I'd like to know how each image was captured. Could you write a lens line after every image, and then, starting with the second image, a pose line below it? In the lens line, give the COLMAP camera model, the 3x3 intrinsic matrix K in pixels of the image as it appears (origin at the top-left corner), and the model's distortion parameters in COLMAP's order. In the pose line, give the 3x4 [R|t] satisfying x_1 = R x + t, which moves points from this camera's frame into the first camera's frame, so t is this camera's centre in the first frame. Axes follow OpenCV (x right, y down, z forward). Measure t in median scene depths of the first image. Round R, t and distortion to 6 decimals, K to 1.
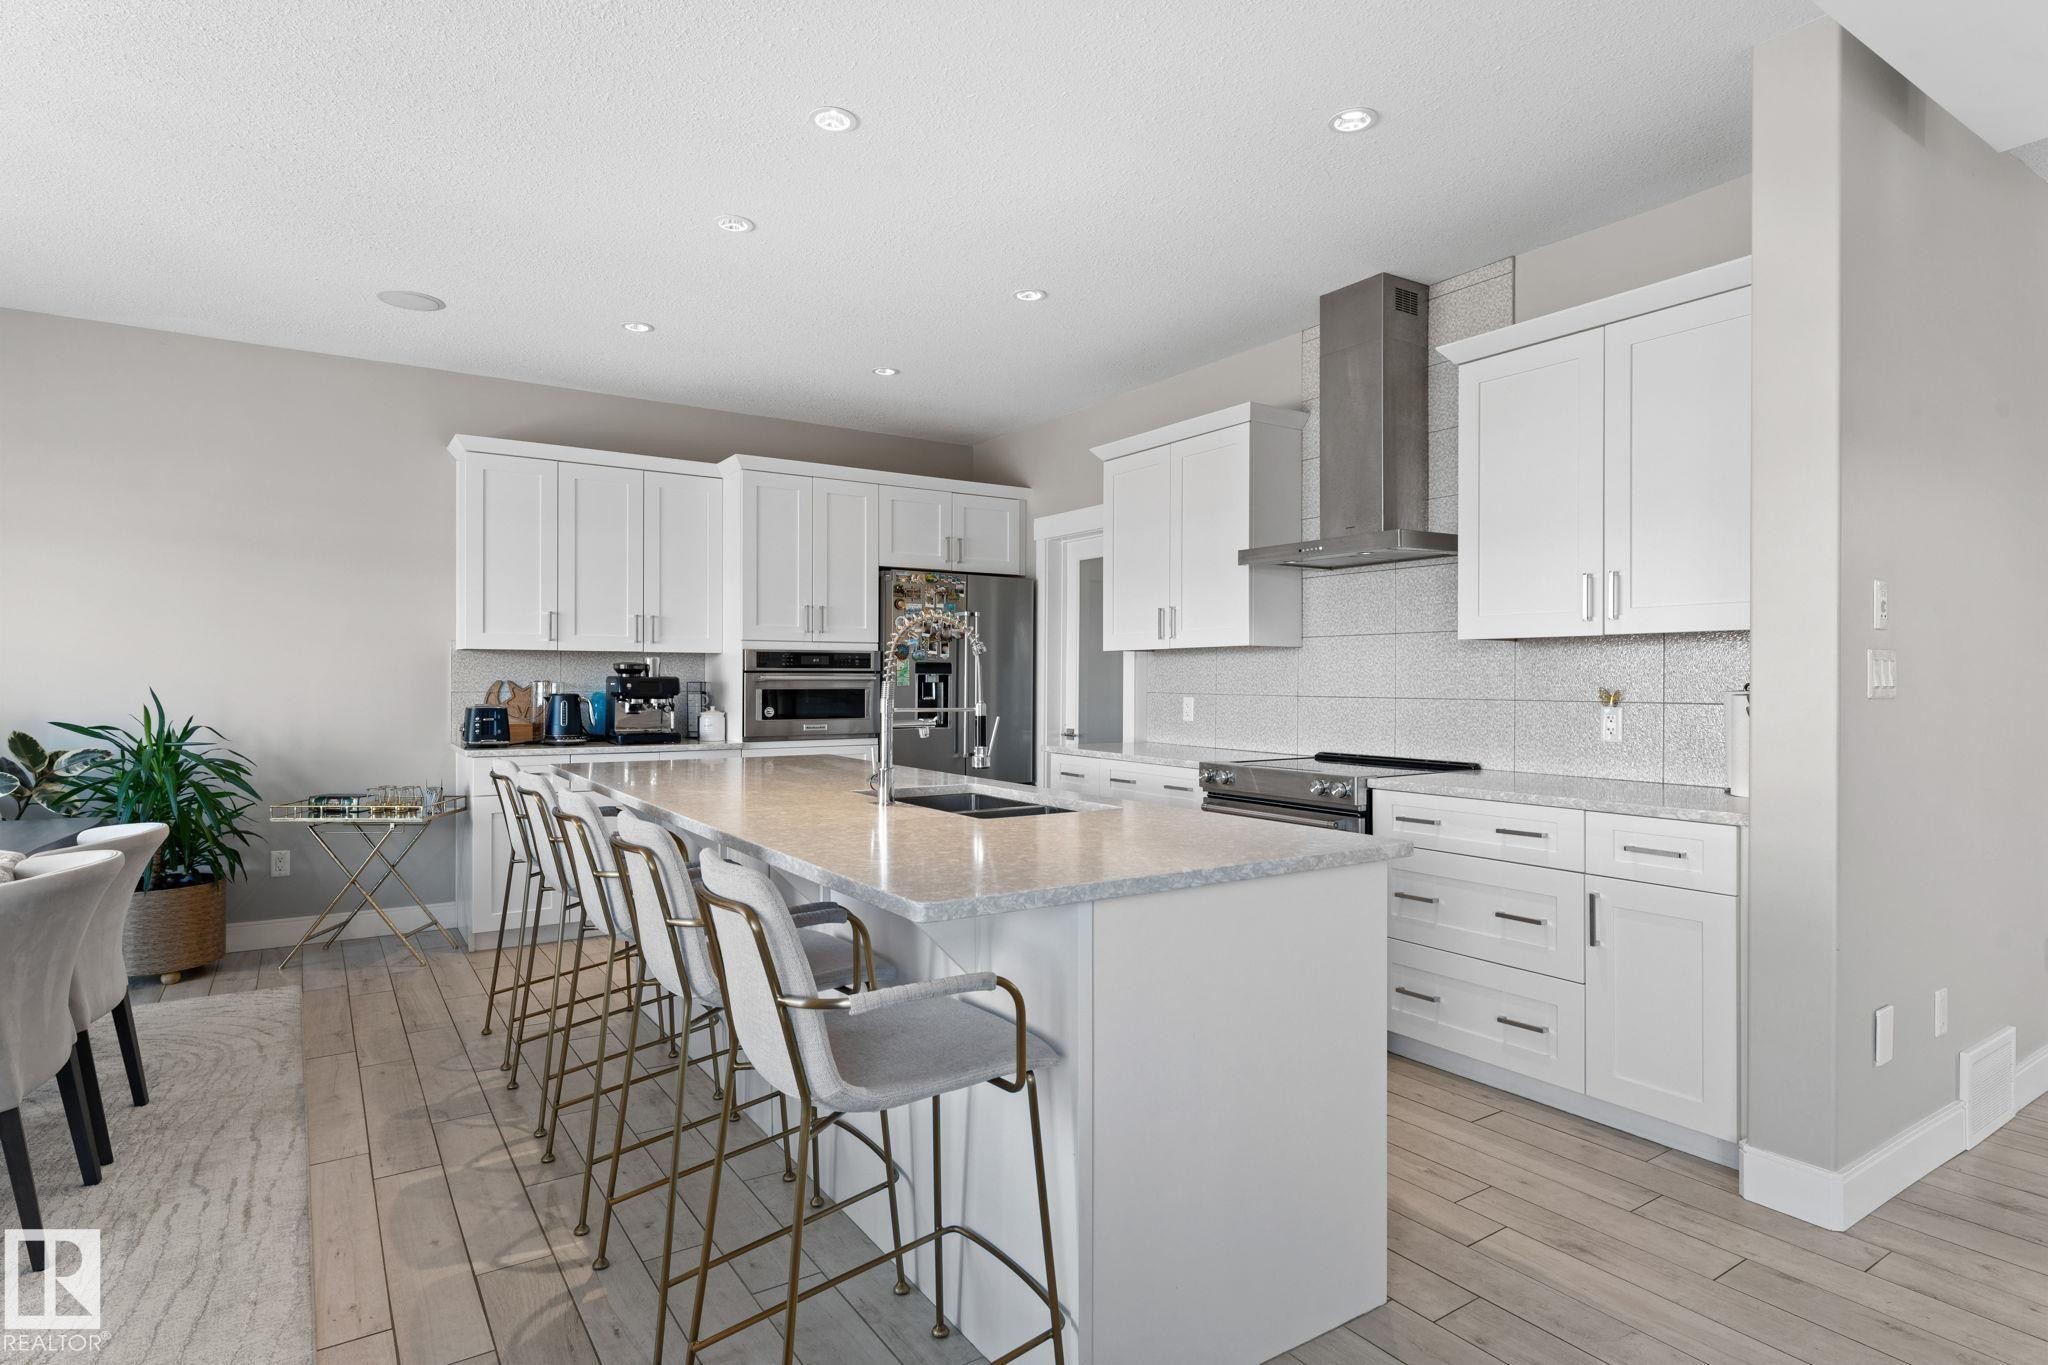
lens RADIAL K [[1084.9, 0, 1032.6], [0, 1084.9, 673.9], [0, 0, 1]] dist [-0.002815, -0.000583]
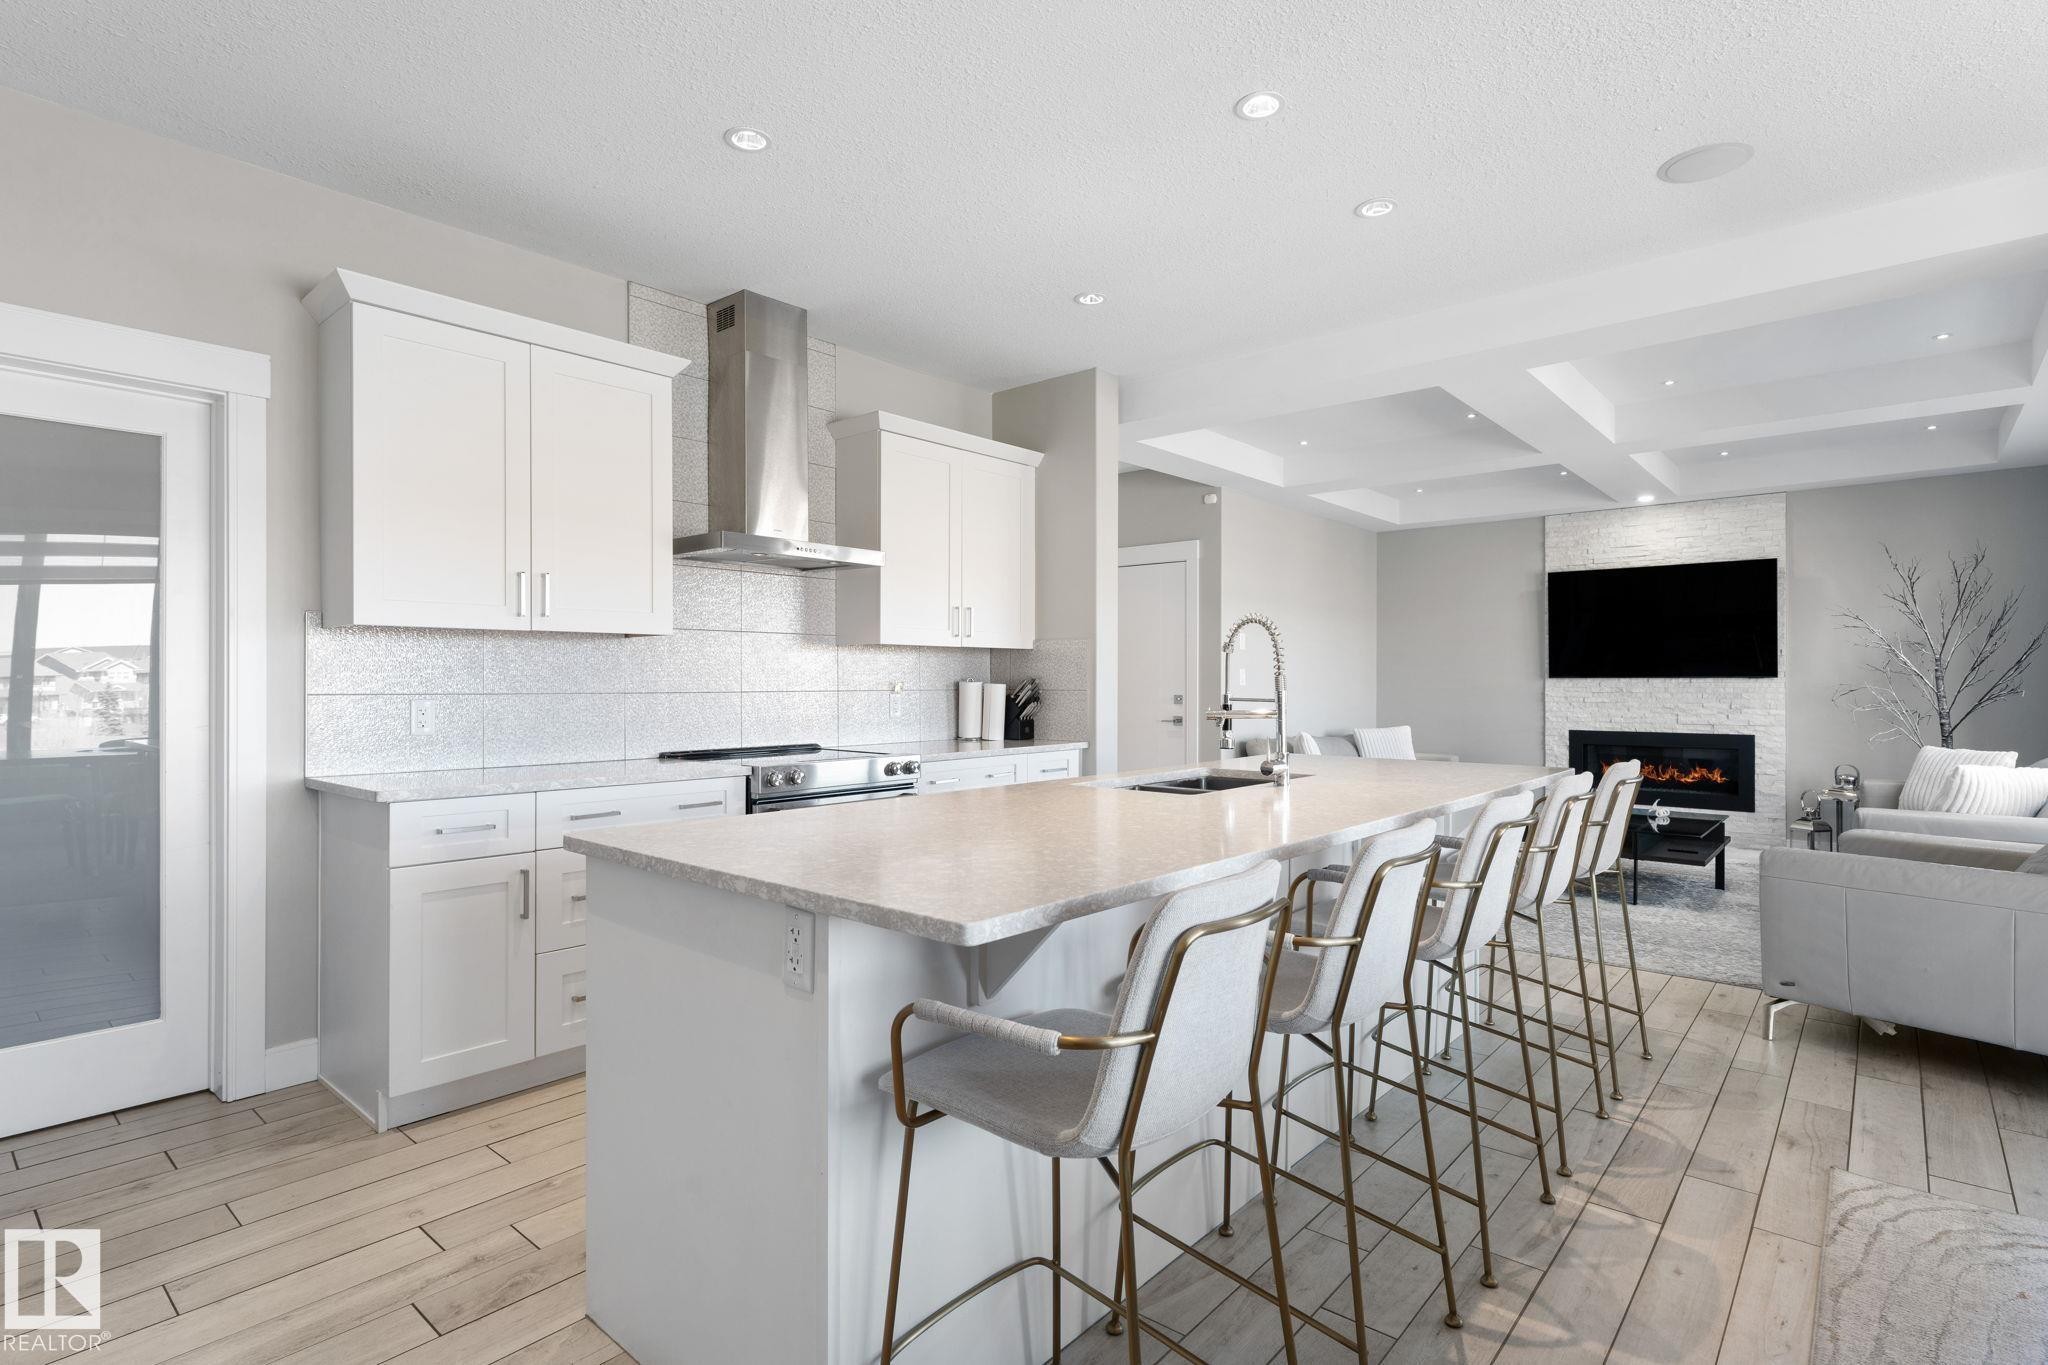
lens RADIAL K [[991.4, 0, 1036.1], [0, 991.4, 686.9], [0, 0, 1]] dist [-0.005730, -0.000145]
pose [[-0.259647, -0.014052, 0.965601, -1.168848], [-0.006961, 0.999895, 0.012680, 0.007754], [-0.965679, -0.003429, -0.259717, 1.677399]]
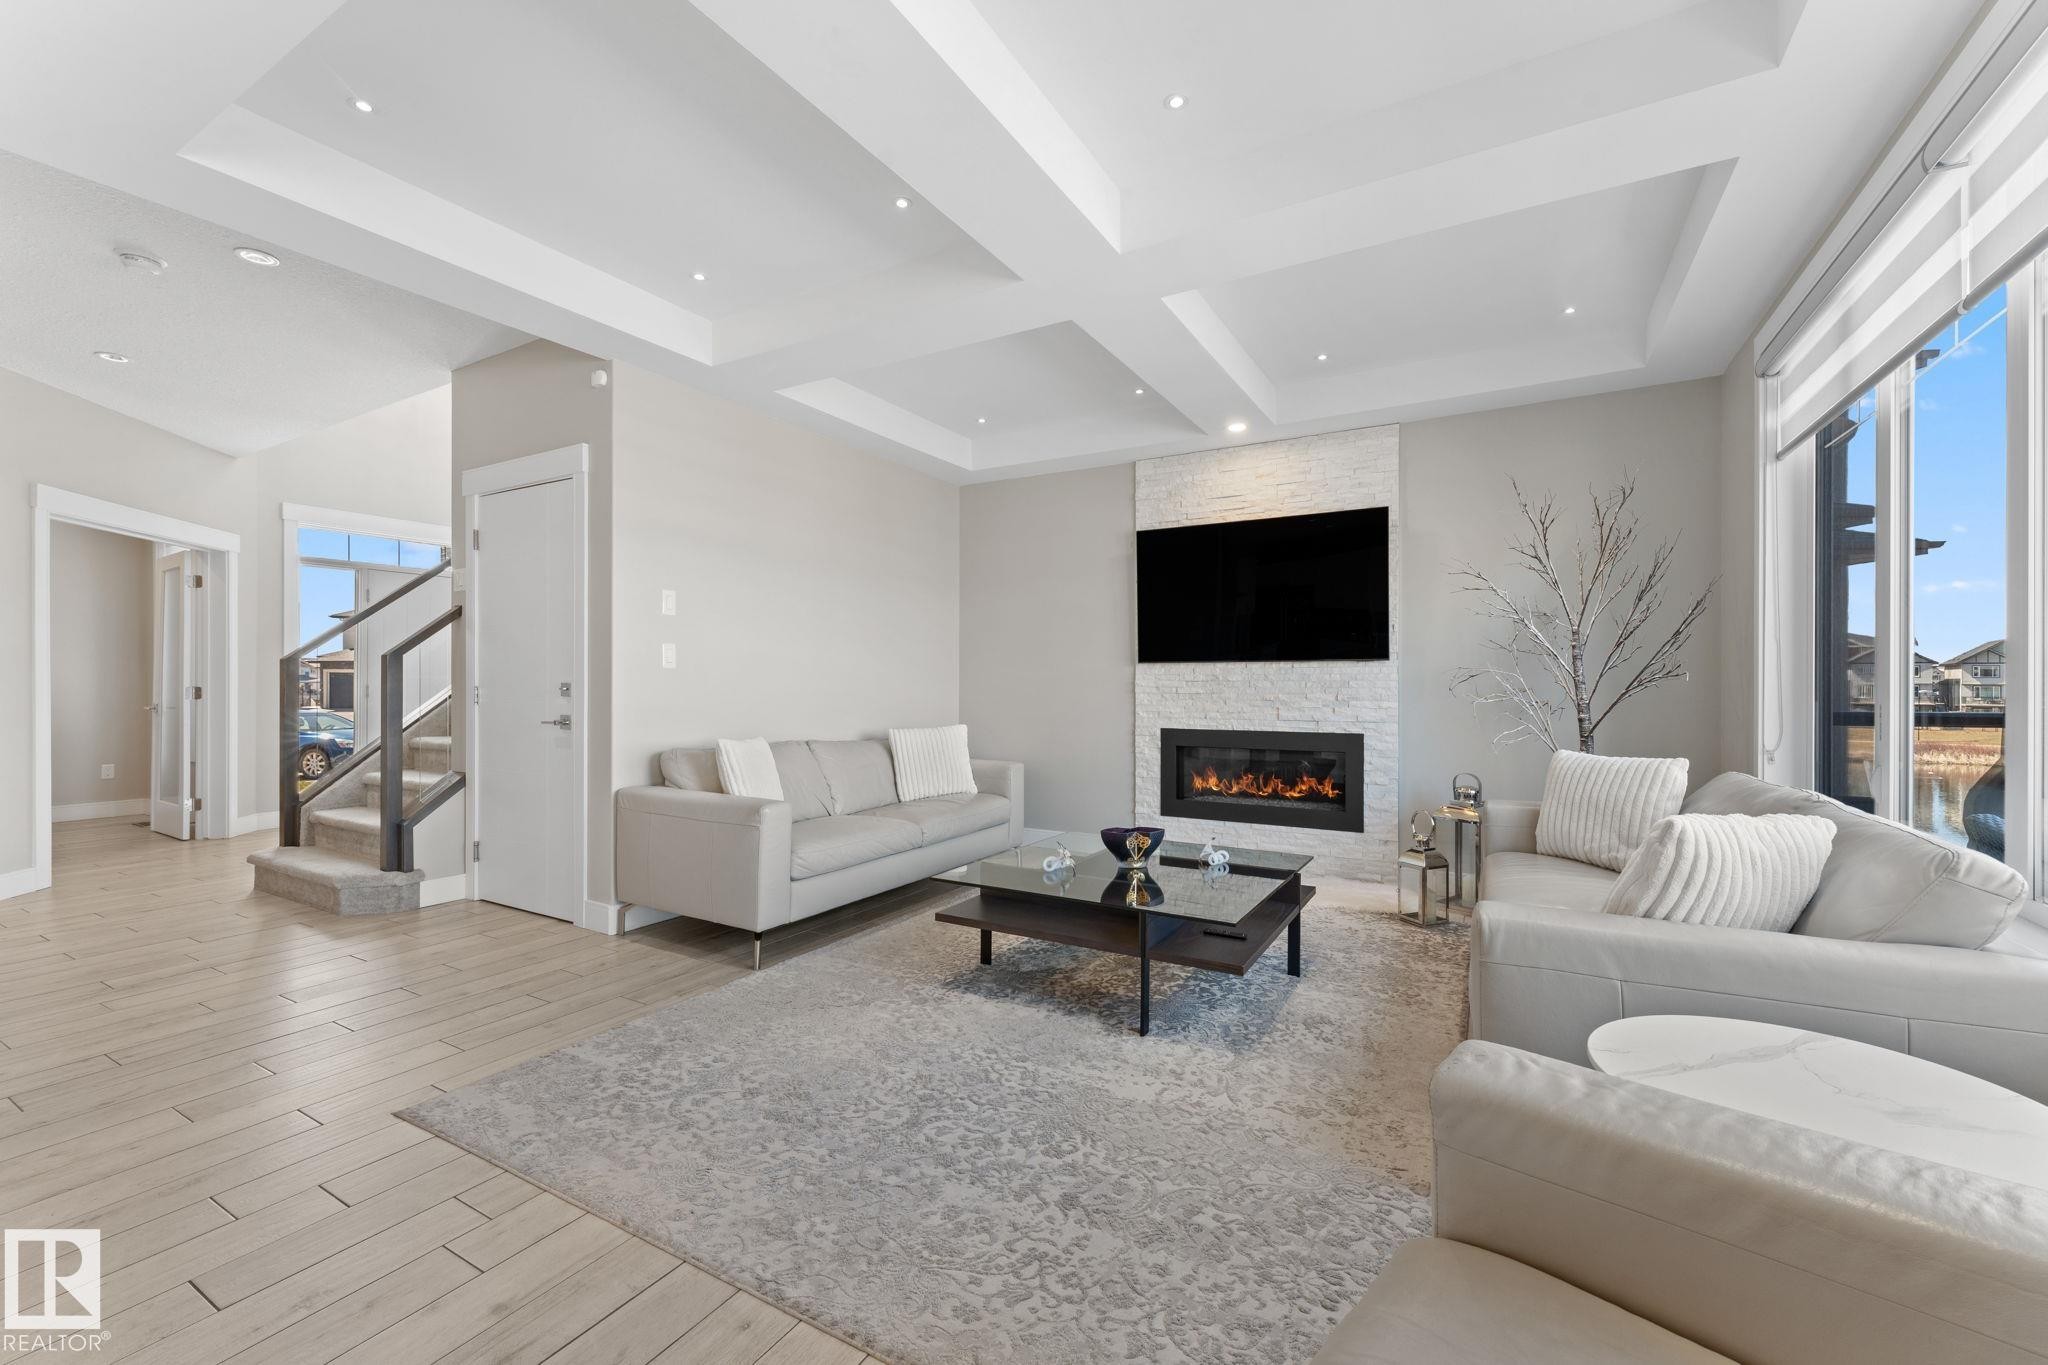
lens RADIAL K [[817.1, 0, 1033.5], [0, 817.1, 688.3], [0, 0, 1]] dist [0.001362, -0.000795]
pose [[-0.439762, -0.016751, 0.897958, -1.129910], [-0.008639, 0.999859, 0.014421, 0.009411], [-0.898073, -0.001416, -0.439844, 1.621889]]
